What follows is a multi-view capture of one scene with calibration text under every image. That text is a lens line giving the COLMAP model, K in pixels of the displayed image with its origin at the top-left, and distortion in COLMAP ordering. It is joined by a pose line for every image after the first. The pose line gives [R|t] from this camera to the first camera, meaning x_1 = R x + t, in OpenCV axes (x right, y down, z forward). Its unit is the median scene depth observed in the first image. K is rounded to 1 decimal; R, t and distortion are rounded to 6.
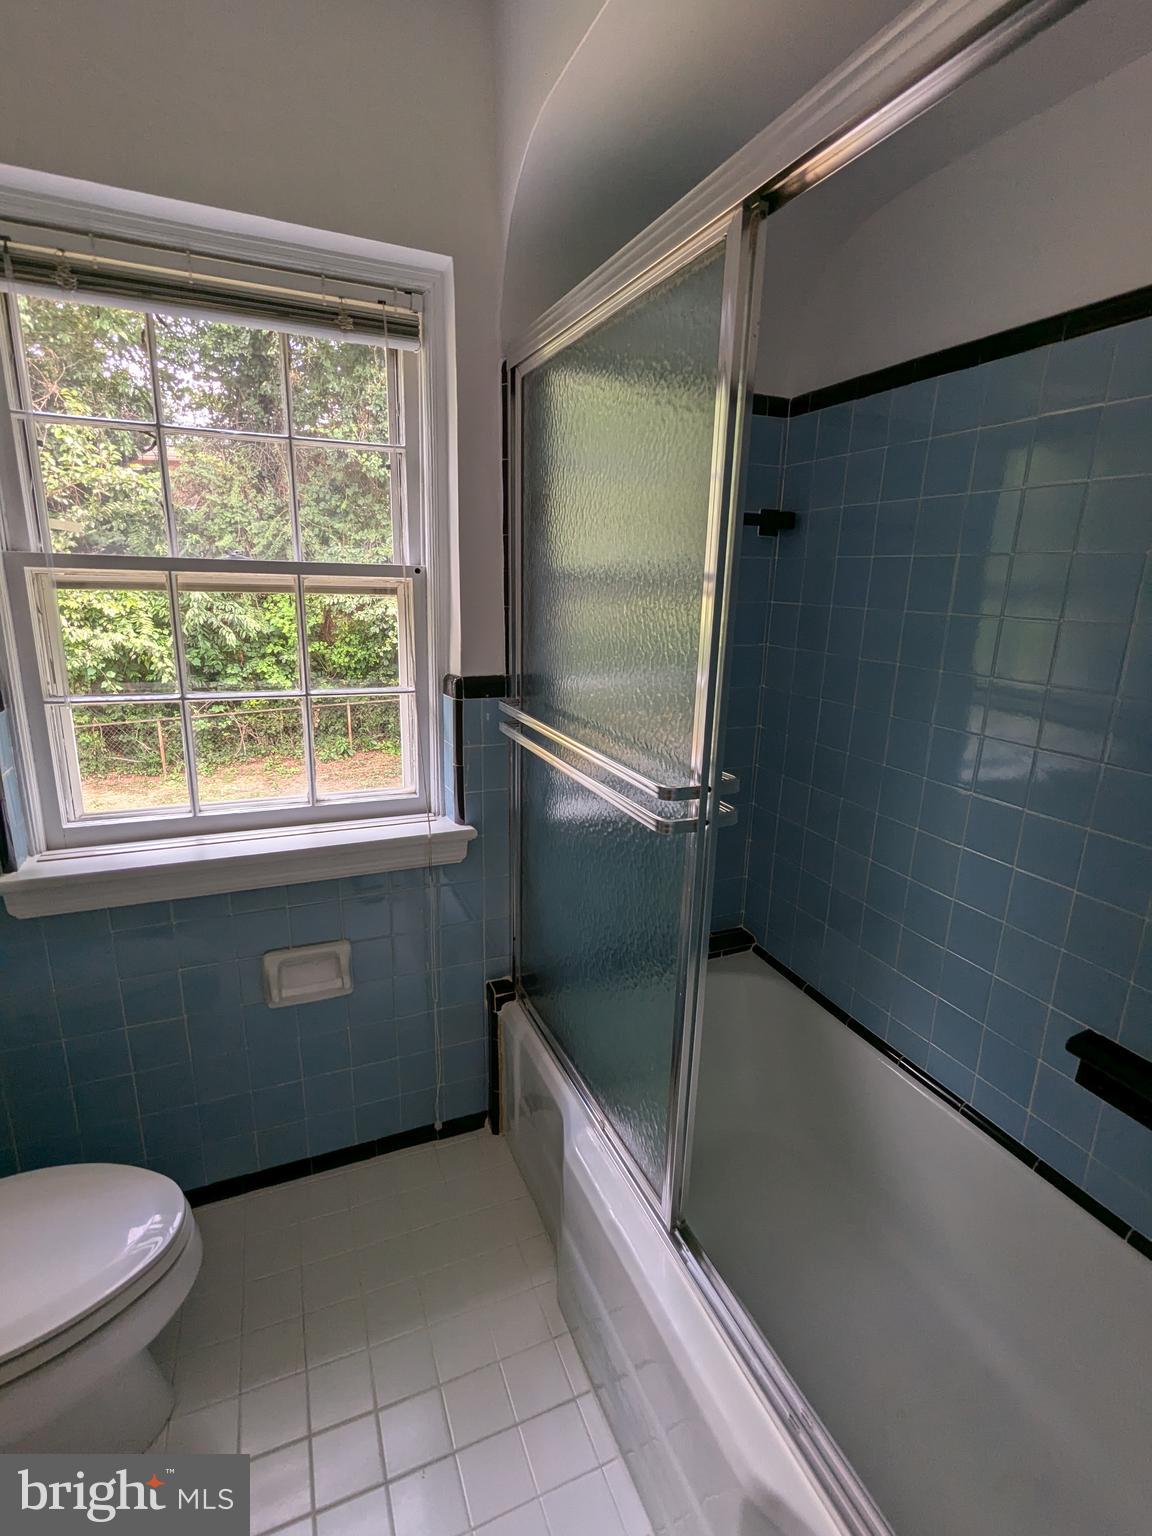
lens RADIAL K [[723.9, 0, 576.0], [0, 723.9, 768.0], [0, 0, 1]] dist [-0.000439, -0.000613]
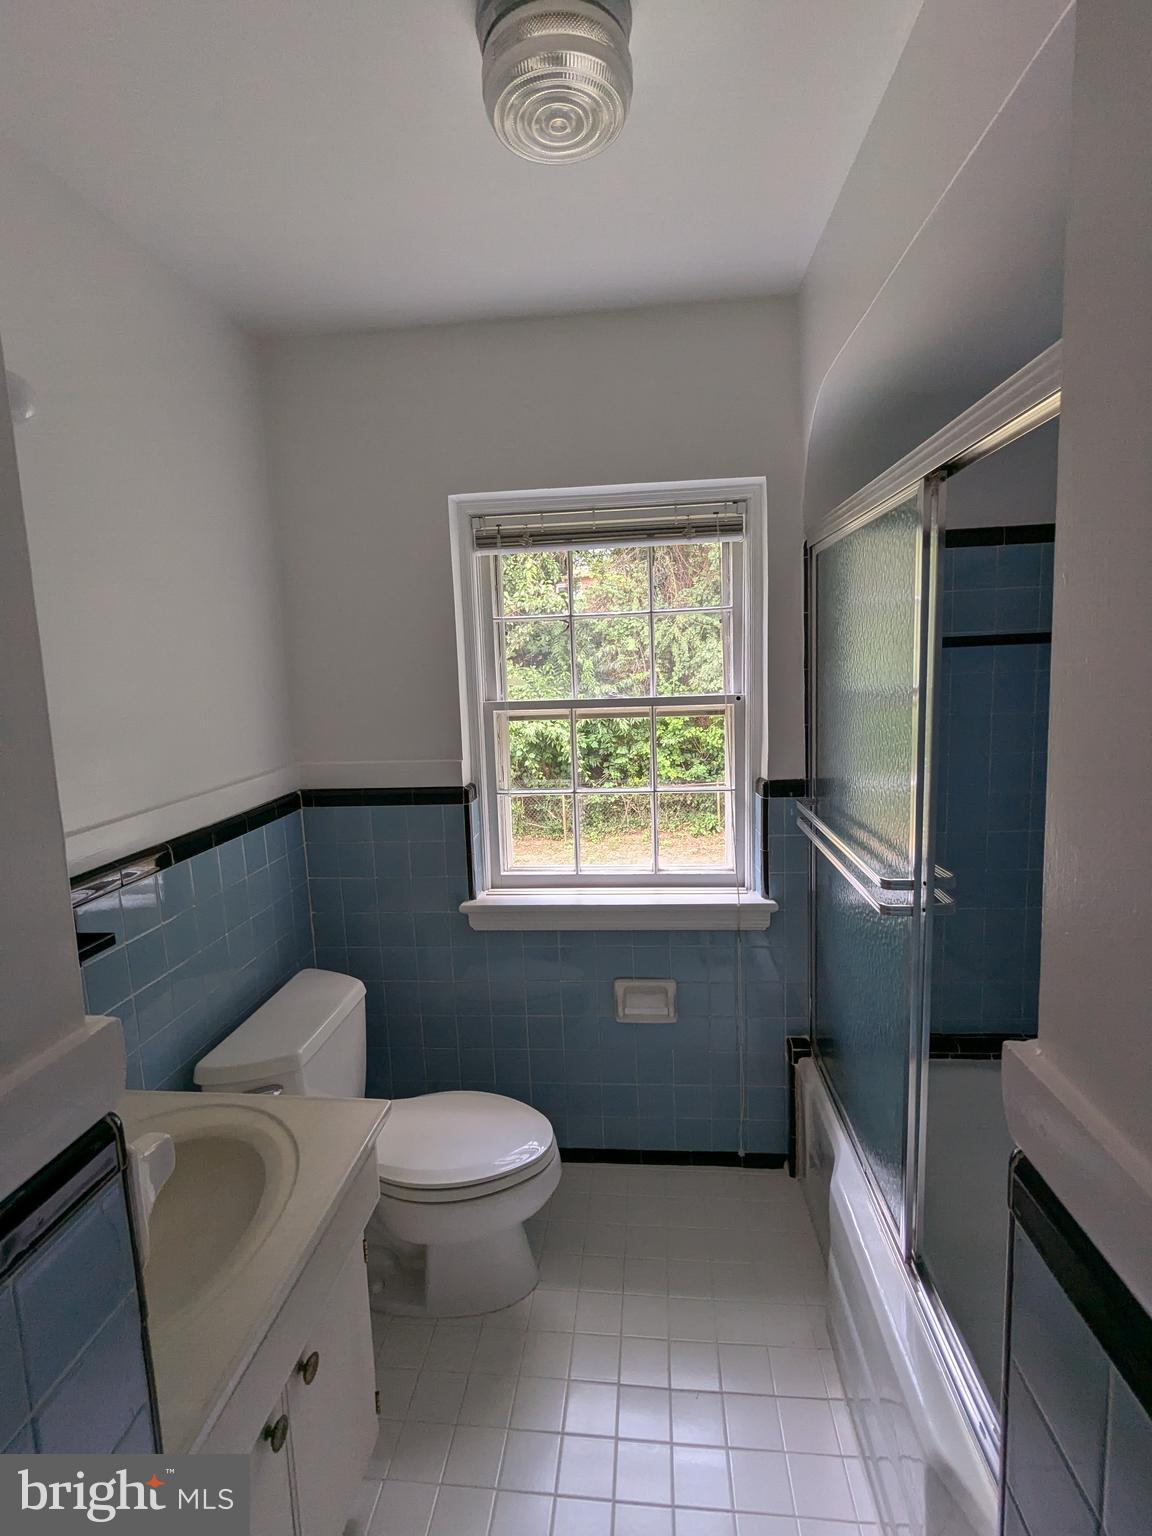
lens RADIAL K [[723.9, 0, 576.0], [0, 723.9, 768.0], [0, 0, 1]] dist [-0.000439, -0.000613]
pose [[0.874272, 0.009857, -0.485335, 0.156244], [-0.061218, 0.994051, -0.090087, -0.012295], [0.481560, 0.108472, 0.869675, -0.255057]]
